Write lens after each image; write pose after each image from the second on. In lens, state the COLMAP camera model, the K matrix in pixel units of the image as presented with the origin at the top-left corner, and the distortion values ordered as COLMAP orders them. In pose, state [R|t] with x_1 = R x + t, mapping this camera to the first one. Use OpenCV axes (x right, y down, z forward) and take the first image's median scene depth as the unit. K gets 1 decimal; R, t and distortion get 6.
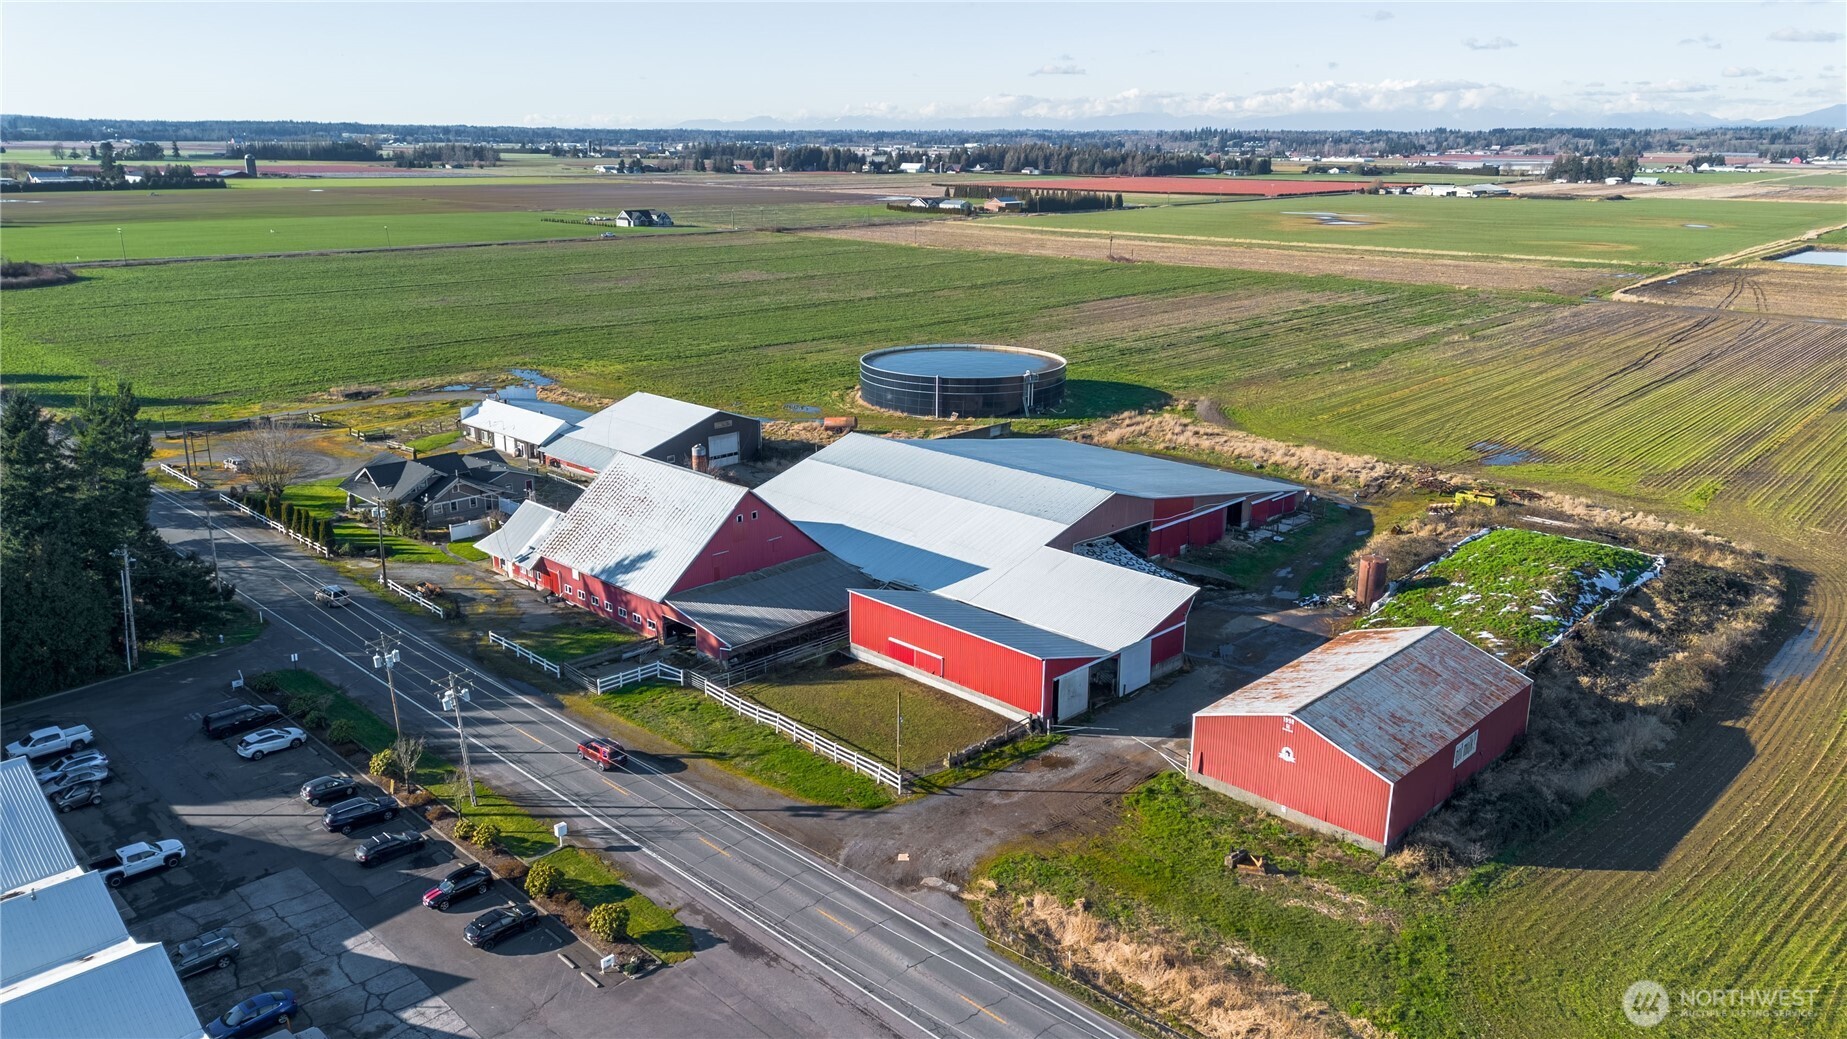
lens RADIAL K [[1301.1, 0, 916.9], [0, 1301.1, 520.7], [0, 0, 1]] dist [0.068876, -0.053946]
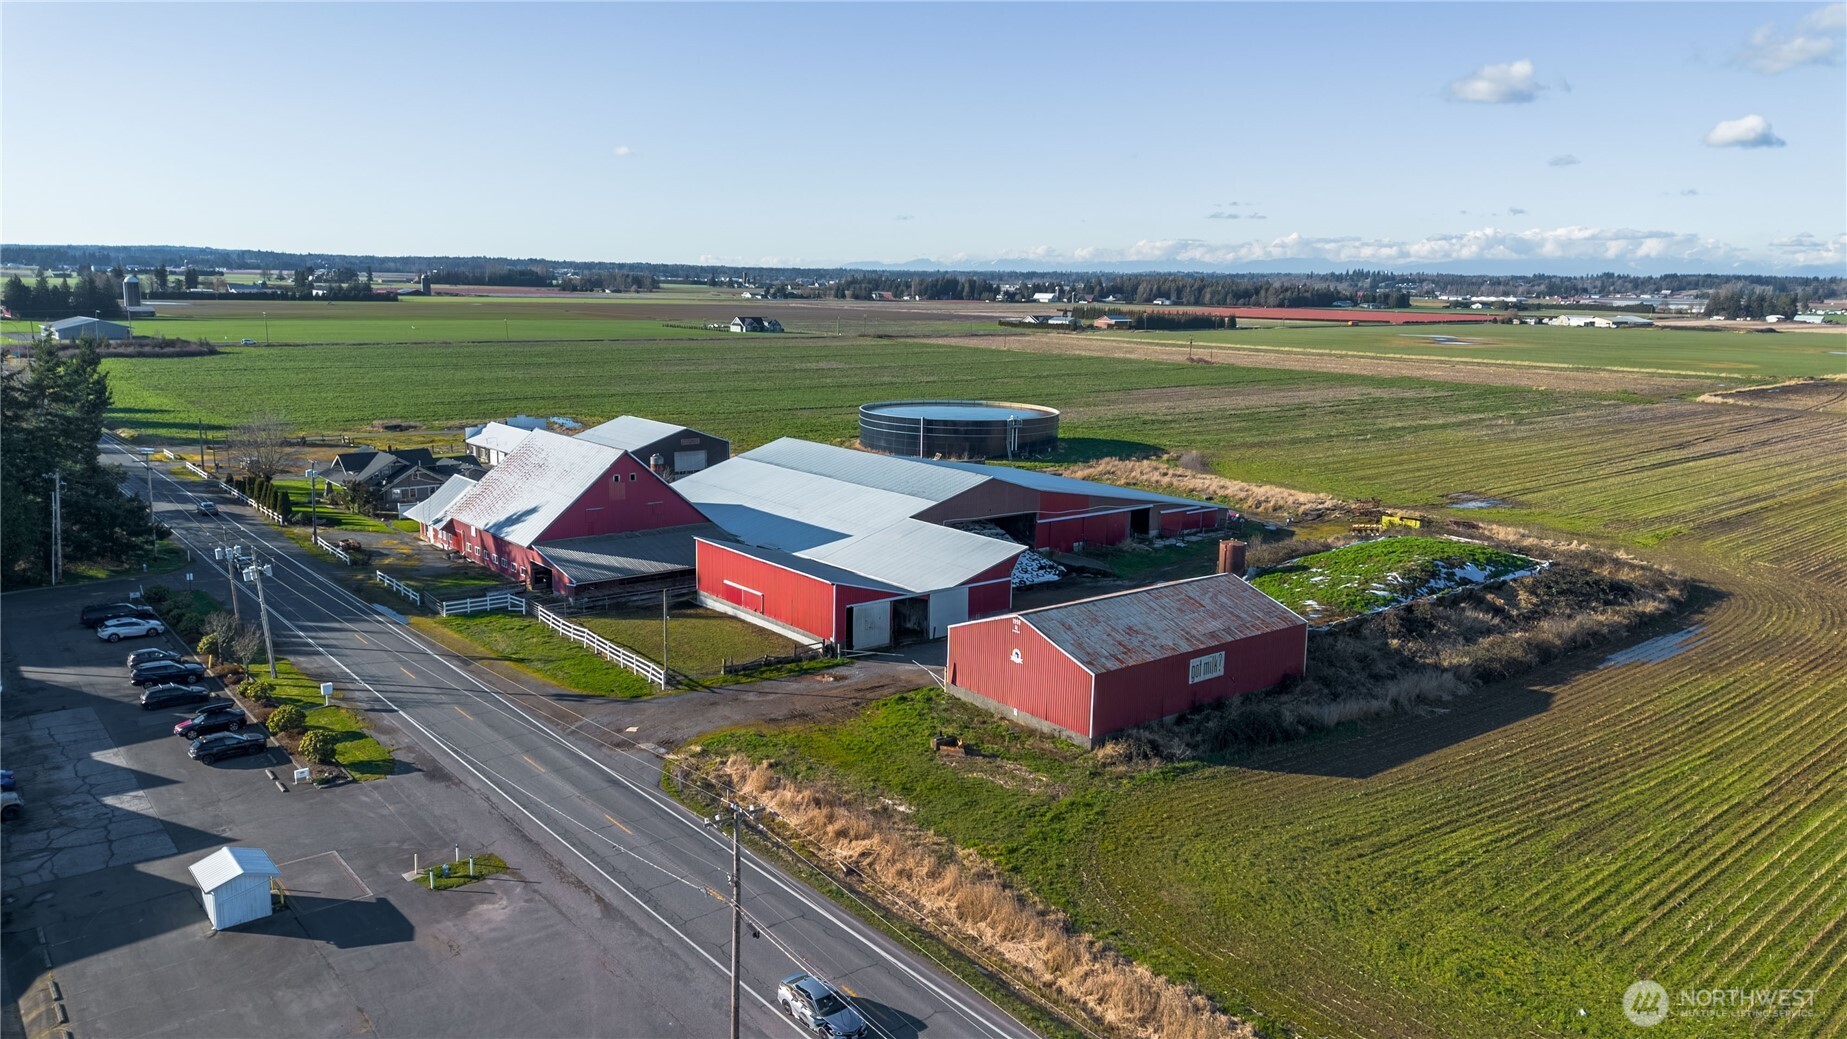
lens RADIAL K [[1301.1, 0, 919.7], [0, 1301.1, 514.9], [0, 0, 1]] dist [0.068876, -0.053946]
pose [[0.993322, 0.031490, -0.110991, 0.216278], [-0.043120, 0.993642, -0.103998, 0.120962], [0.107011, 0.108089, 0.988365, -0.023960]]
